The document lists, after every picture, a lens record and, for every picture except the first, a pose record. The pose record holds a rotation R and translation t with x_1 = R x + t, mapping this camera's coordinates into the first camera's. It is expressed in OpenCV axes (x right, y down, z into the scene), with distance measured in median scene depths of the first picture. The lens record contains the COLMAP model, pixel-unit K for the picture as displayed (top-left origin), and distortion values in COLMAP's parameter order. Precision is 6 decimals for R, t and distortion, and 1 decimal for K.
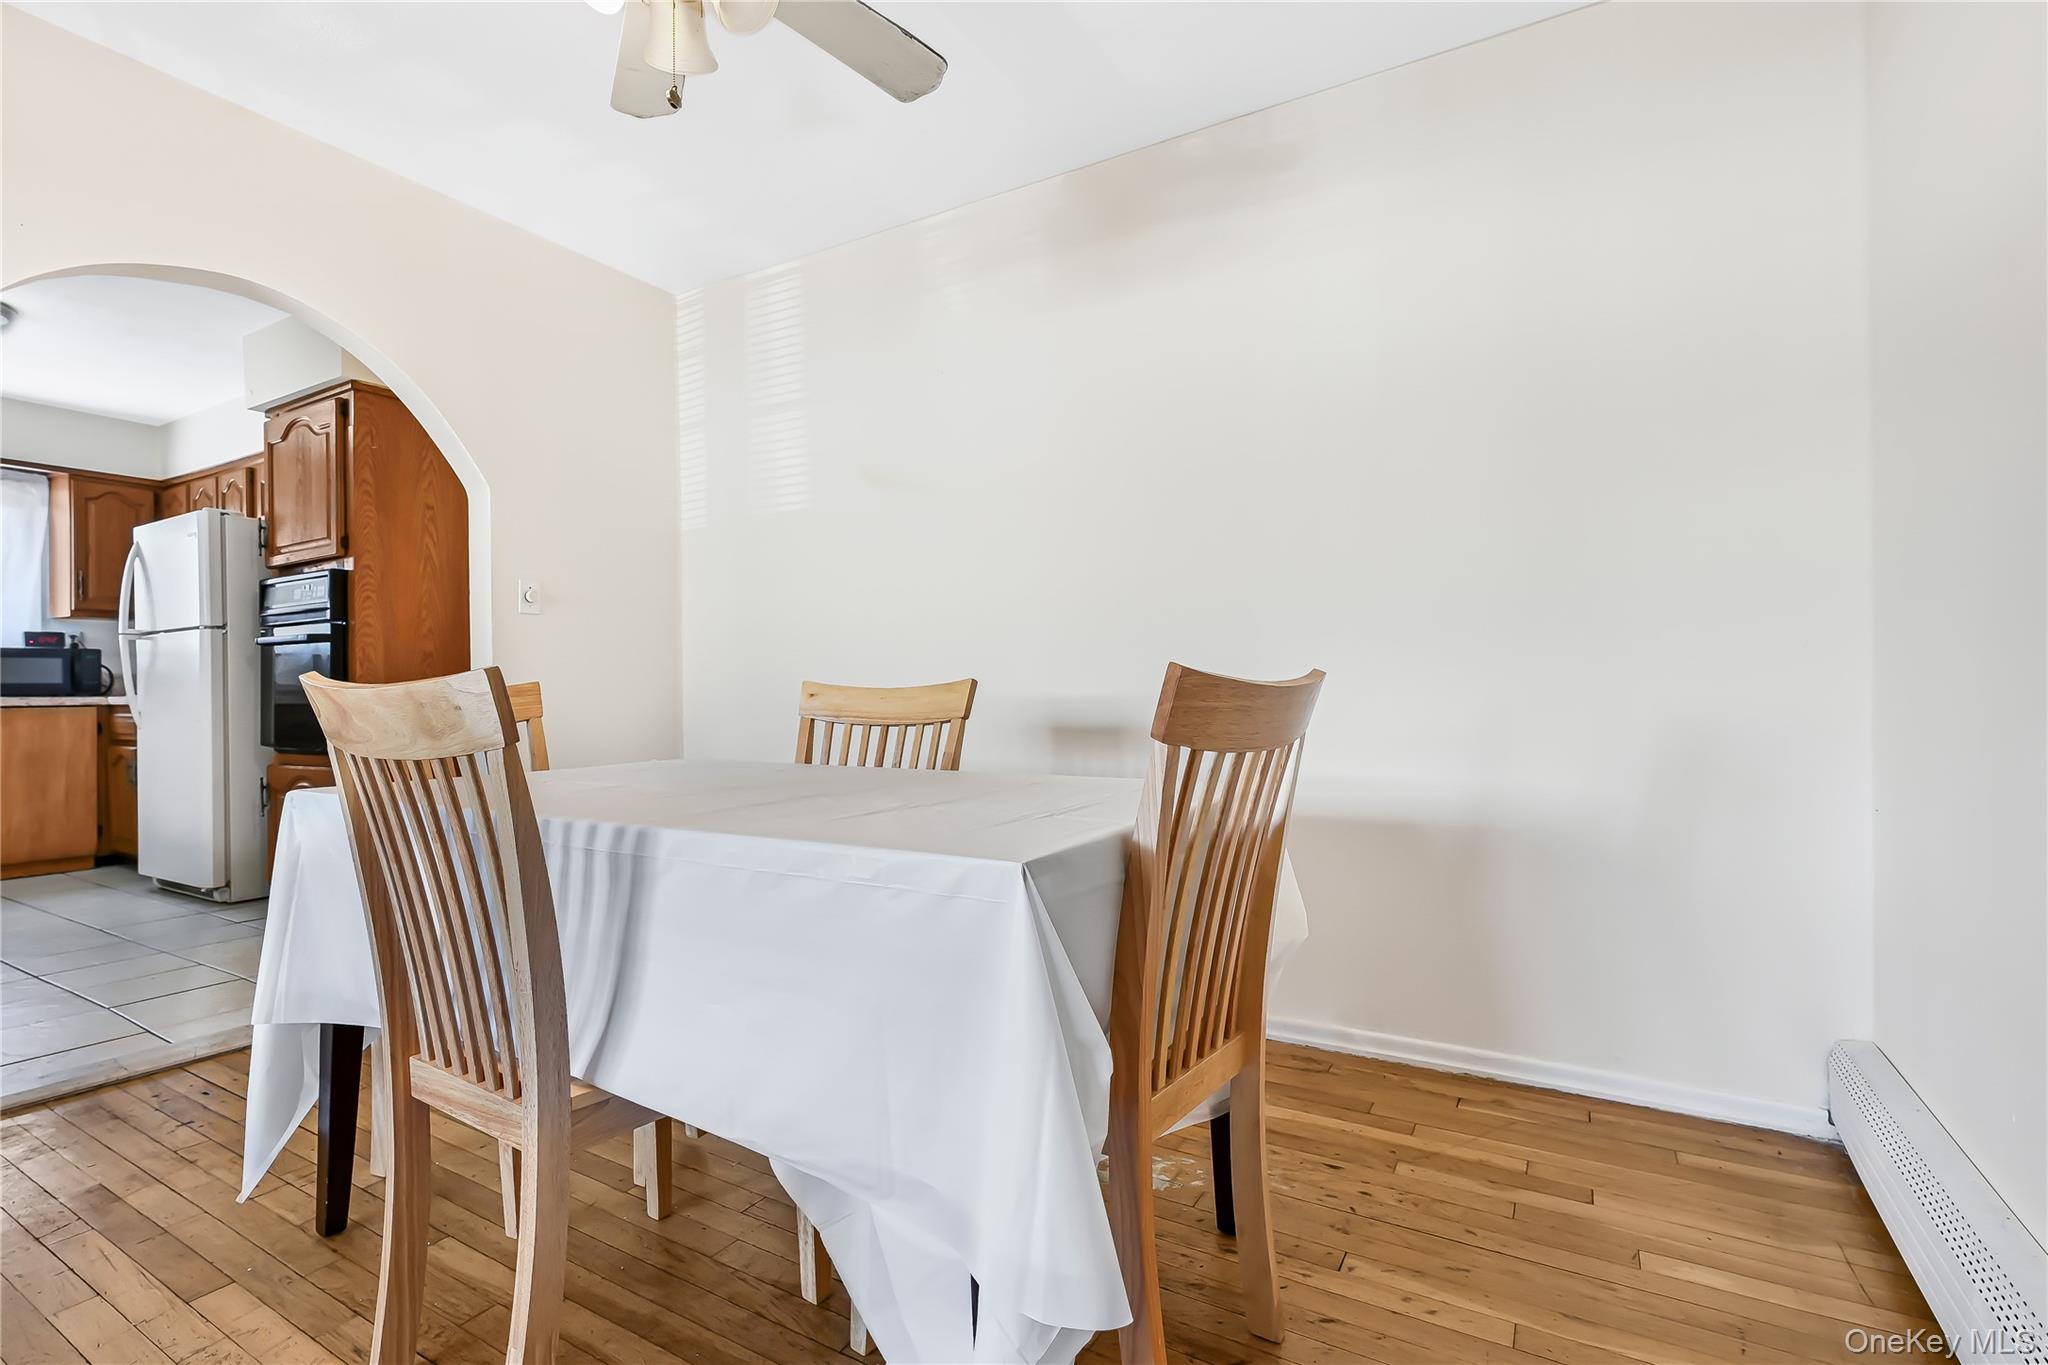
lens RADIAL K [[933.4, 0, 1027.8], [0, 933.4, 687.0], [0, 0, 1]] dist [-0.002473, 0.001621]
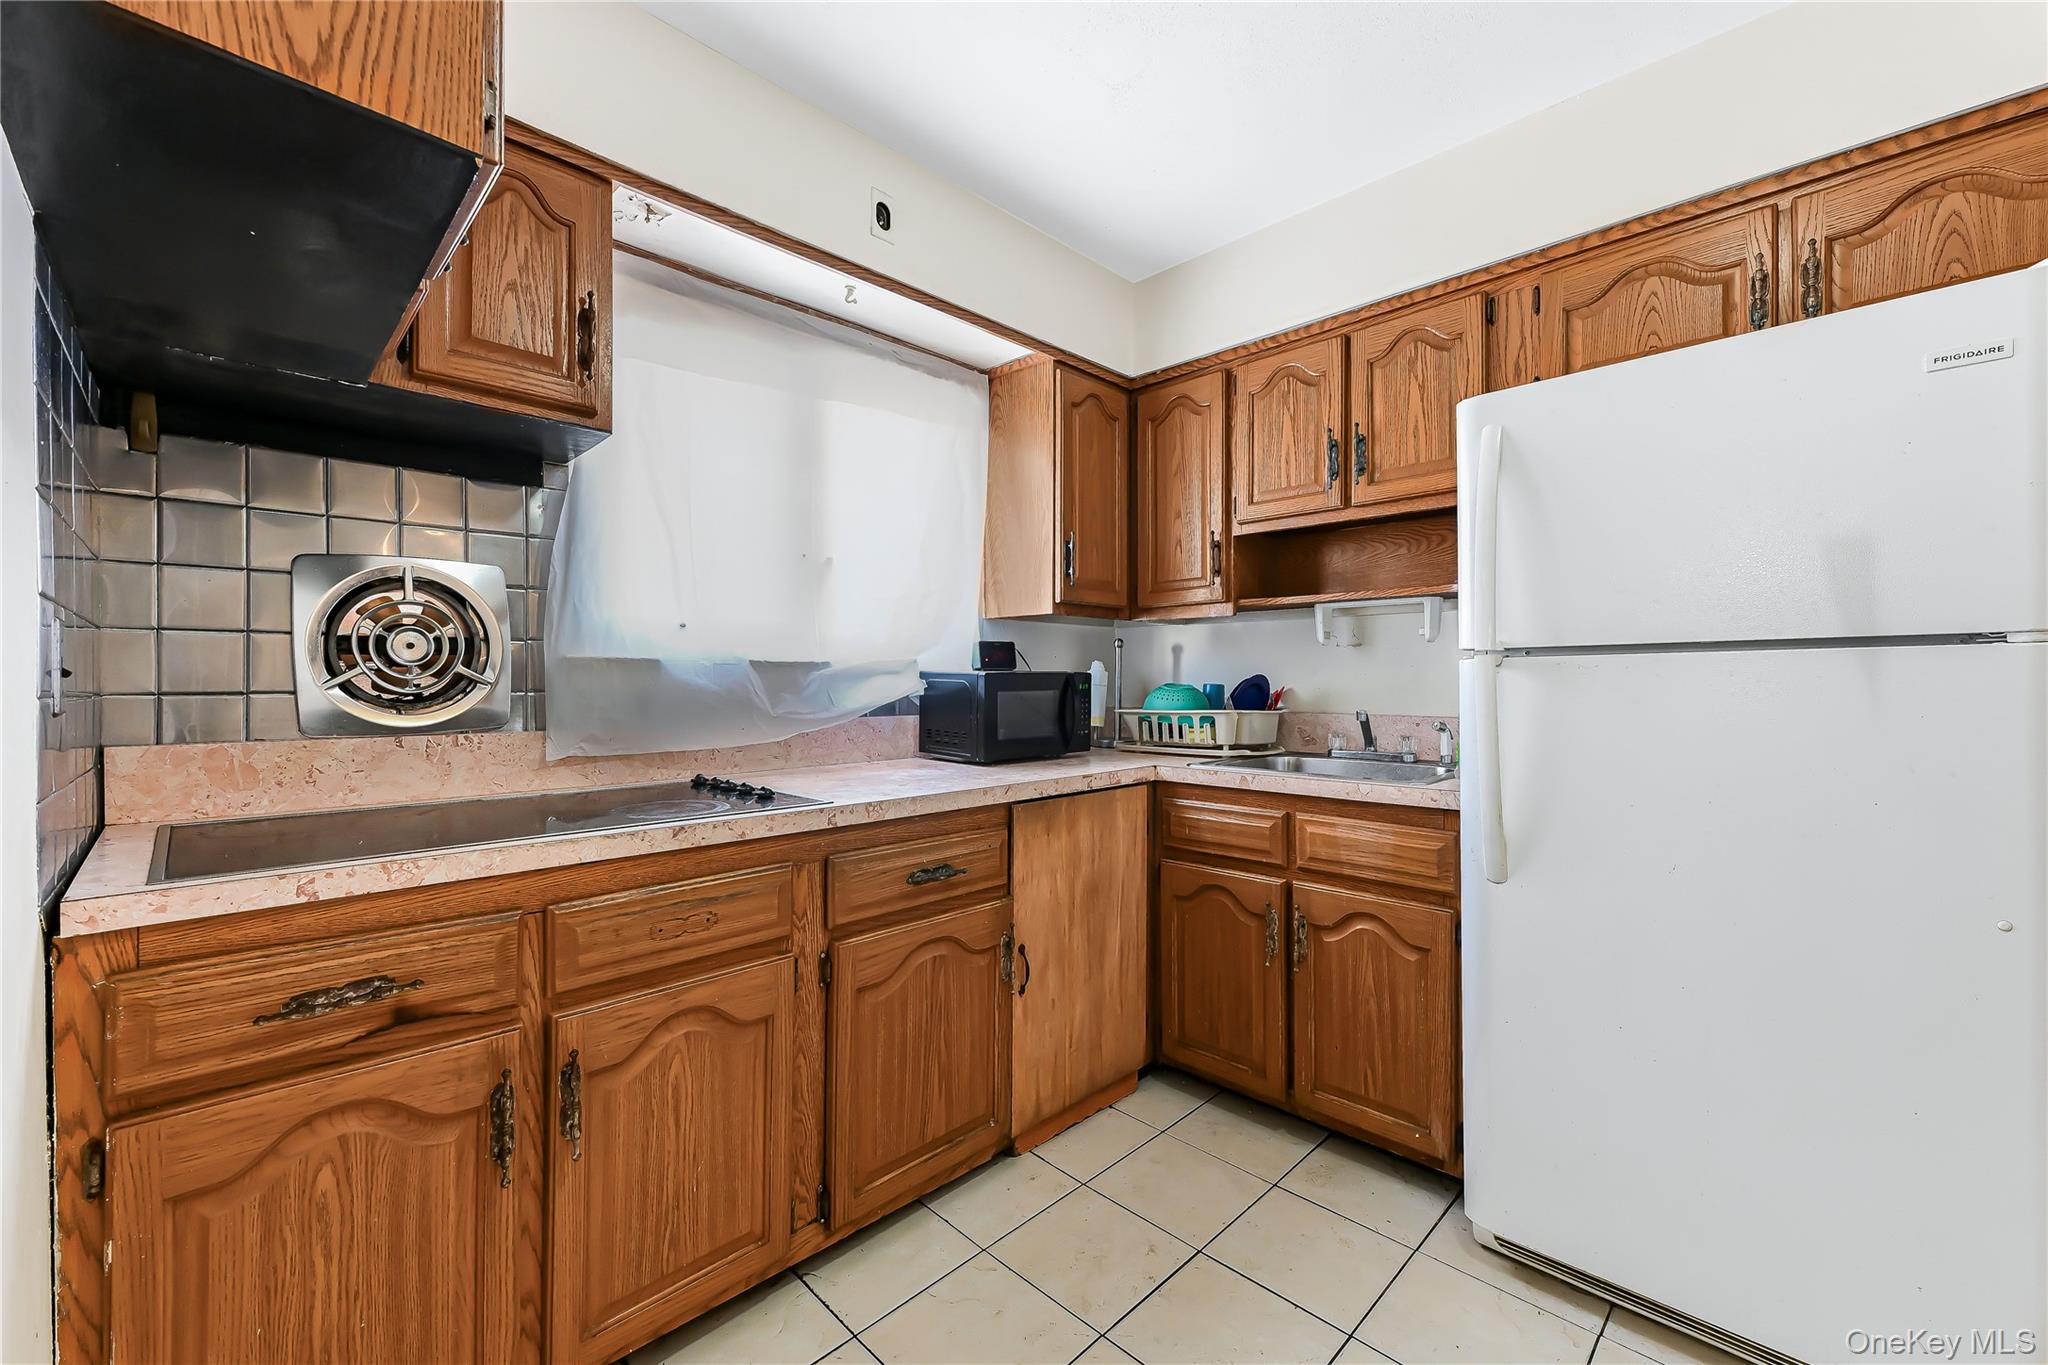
lens RADIAL K [[828.4, 0, 1015.9], [0, 828.4, 685.2], [0, 0, 1]] dist [0.000273, -0.000590]
pose [[0.962970, 0.008680, -0.269468, -0.943226], [-0.005029, 0.999886, 0.014238, -0.041196], [0.269561, -0.012355, 0.962904, 0.529509]]
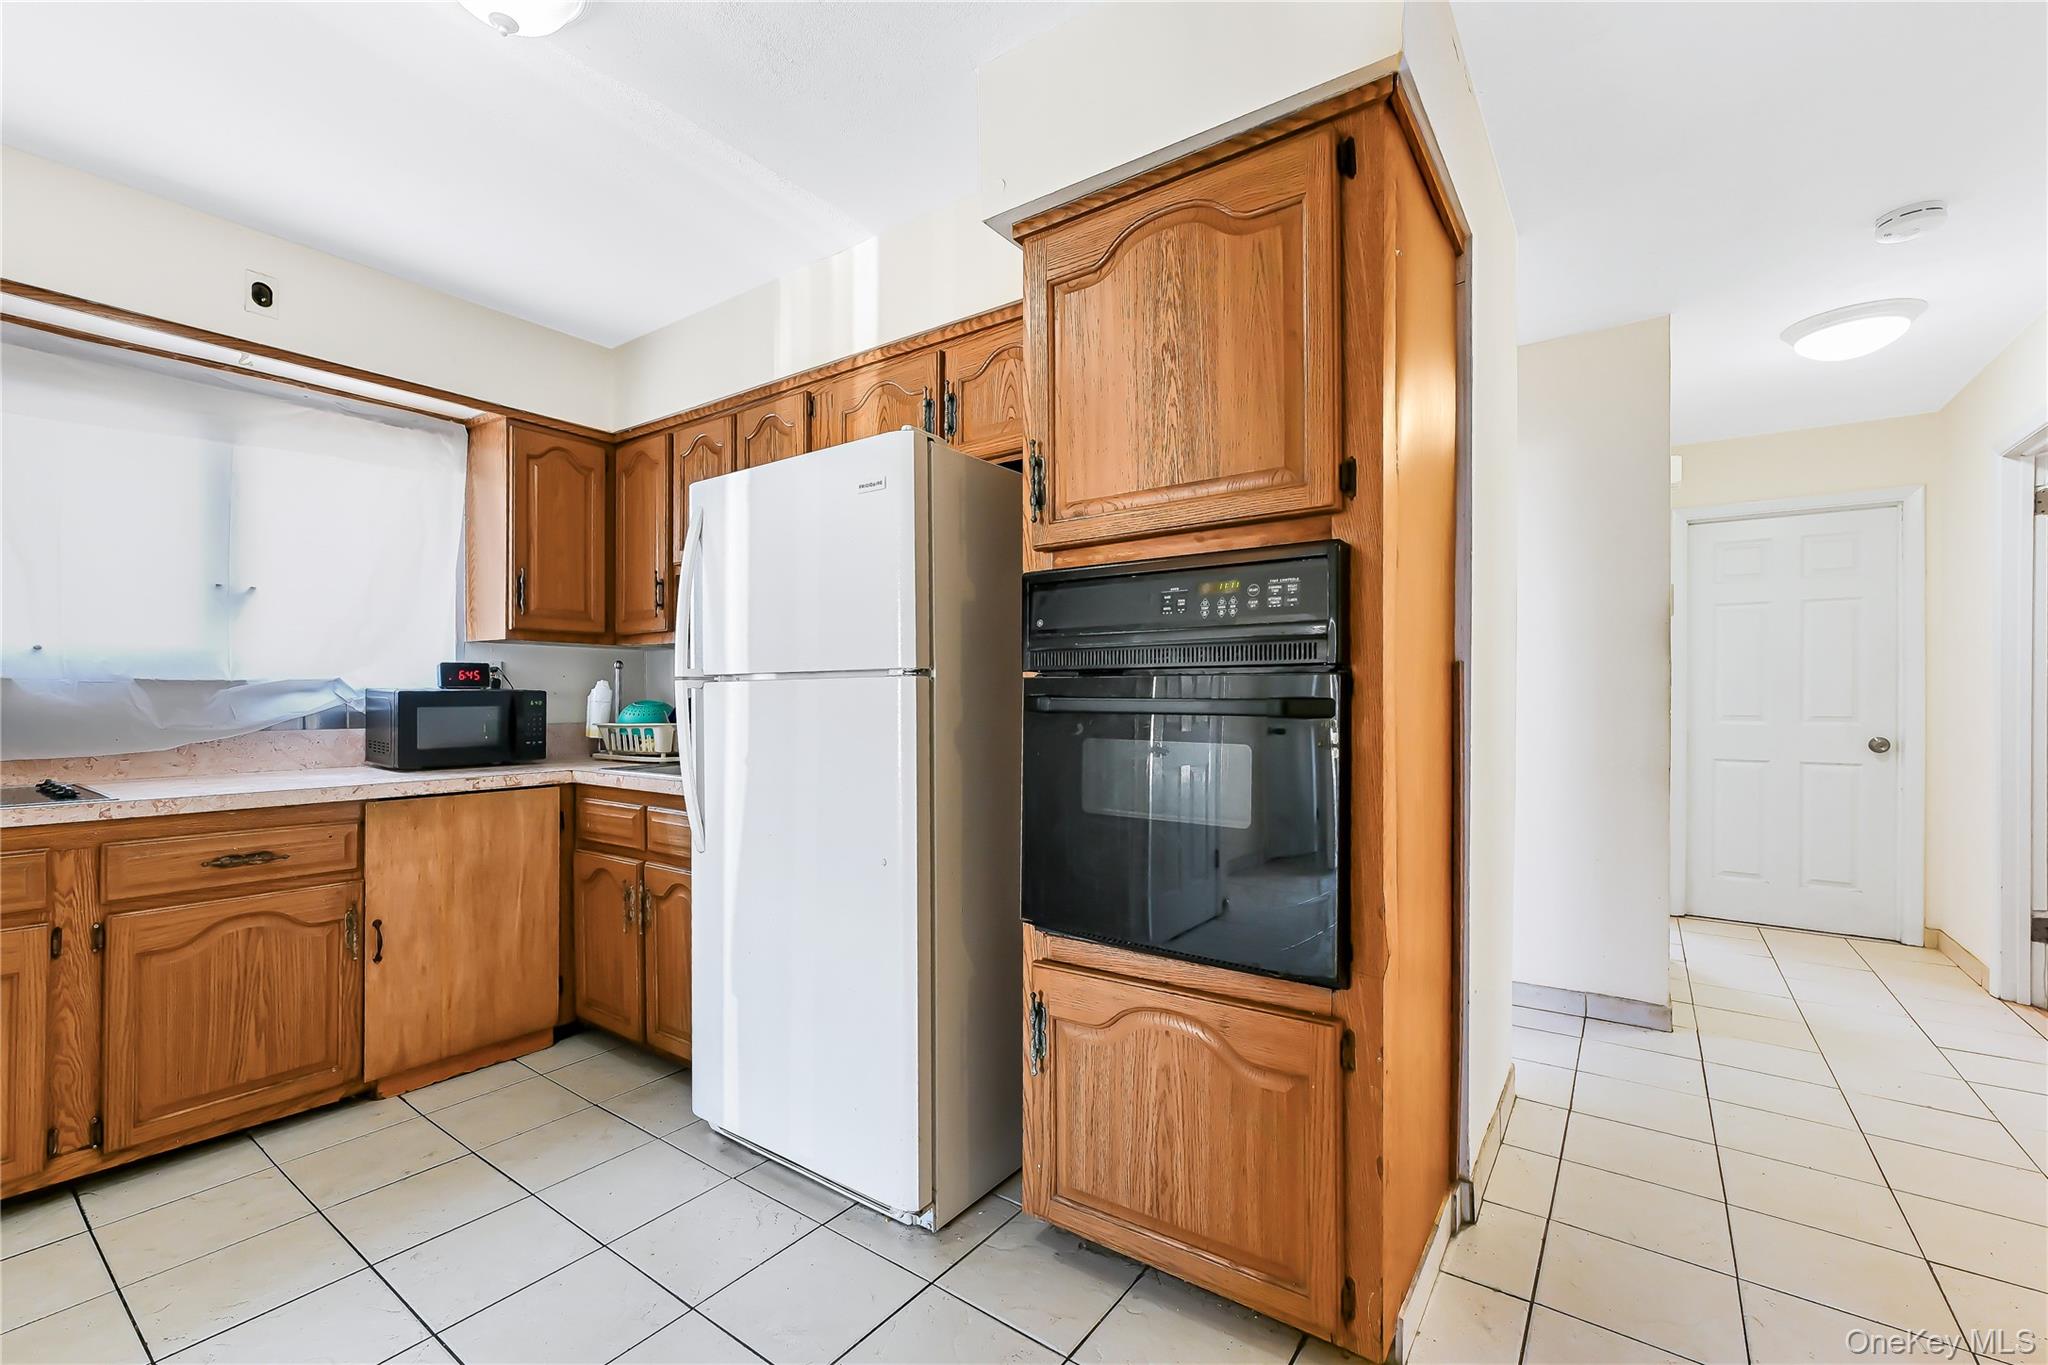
lens RADIAL K [[828.4, 0, 1023.2], [0, 828.4, 706.7], [0, 0, 1]] dist [0.000273, -0.000590]
pose [[0.995211, 0.012748, -0.096911, -0.636354], [-0.011156, 0.999794, 0.016949, -0.044566], [0.097107, -0.015787, 0.995149, 0.479940]]
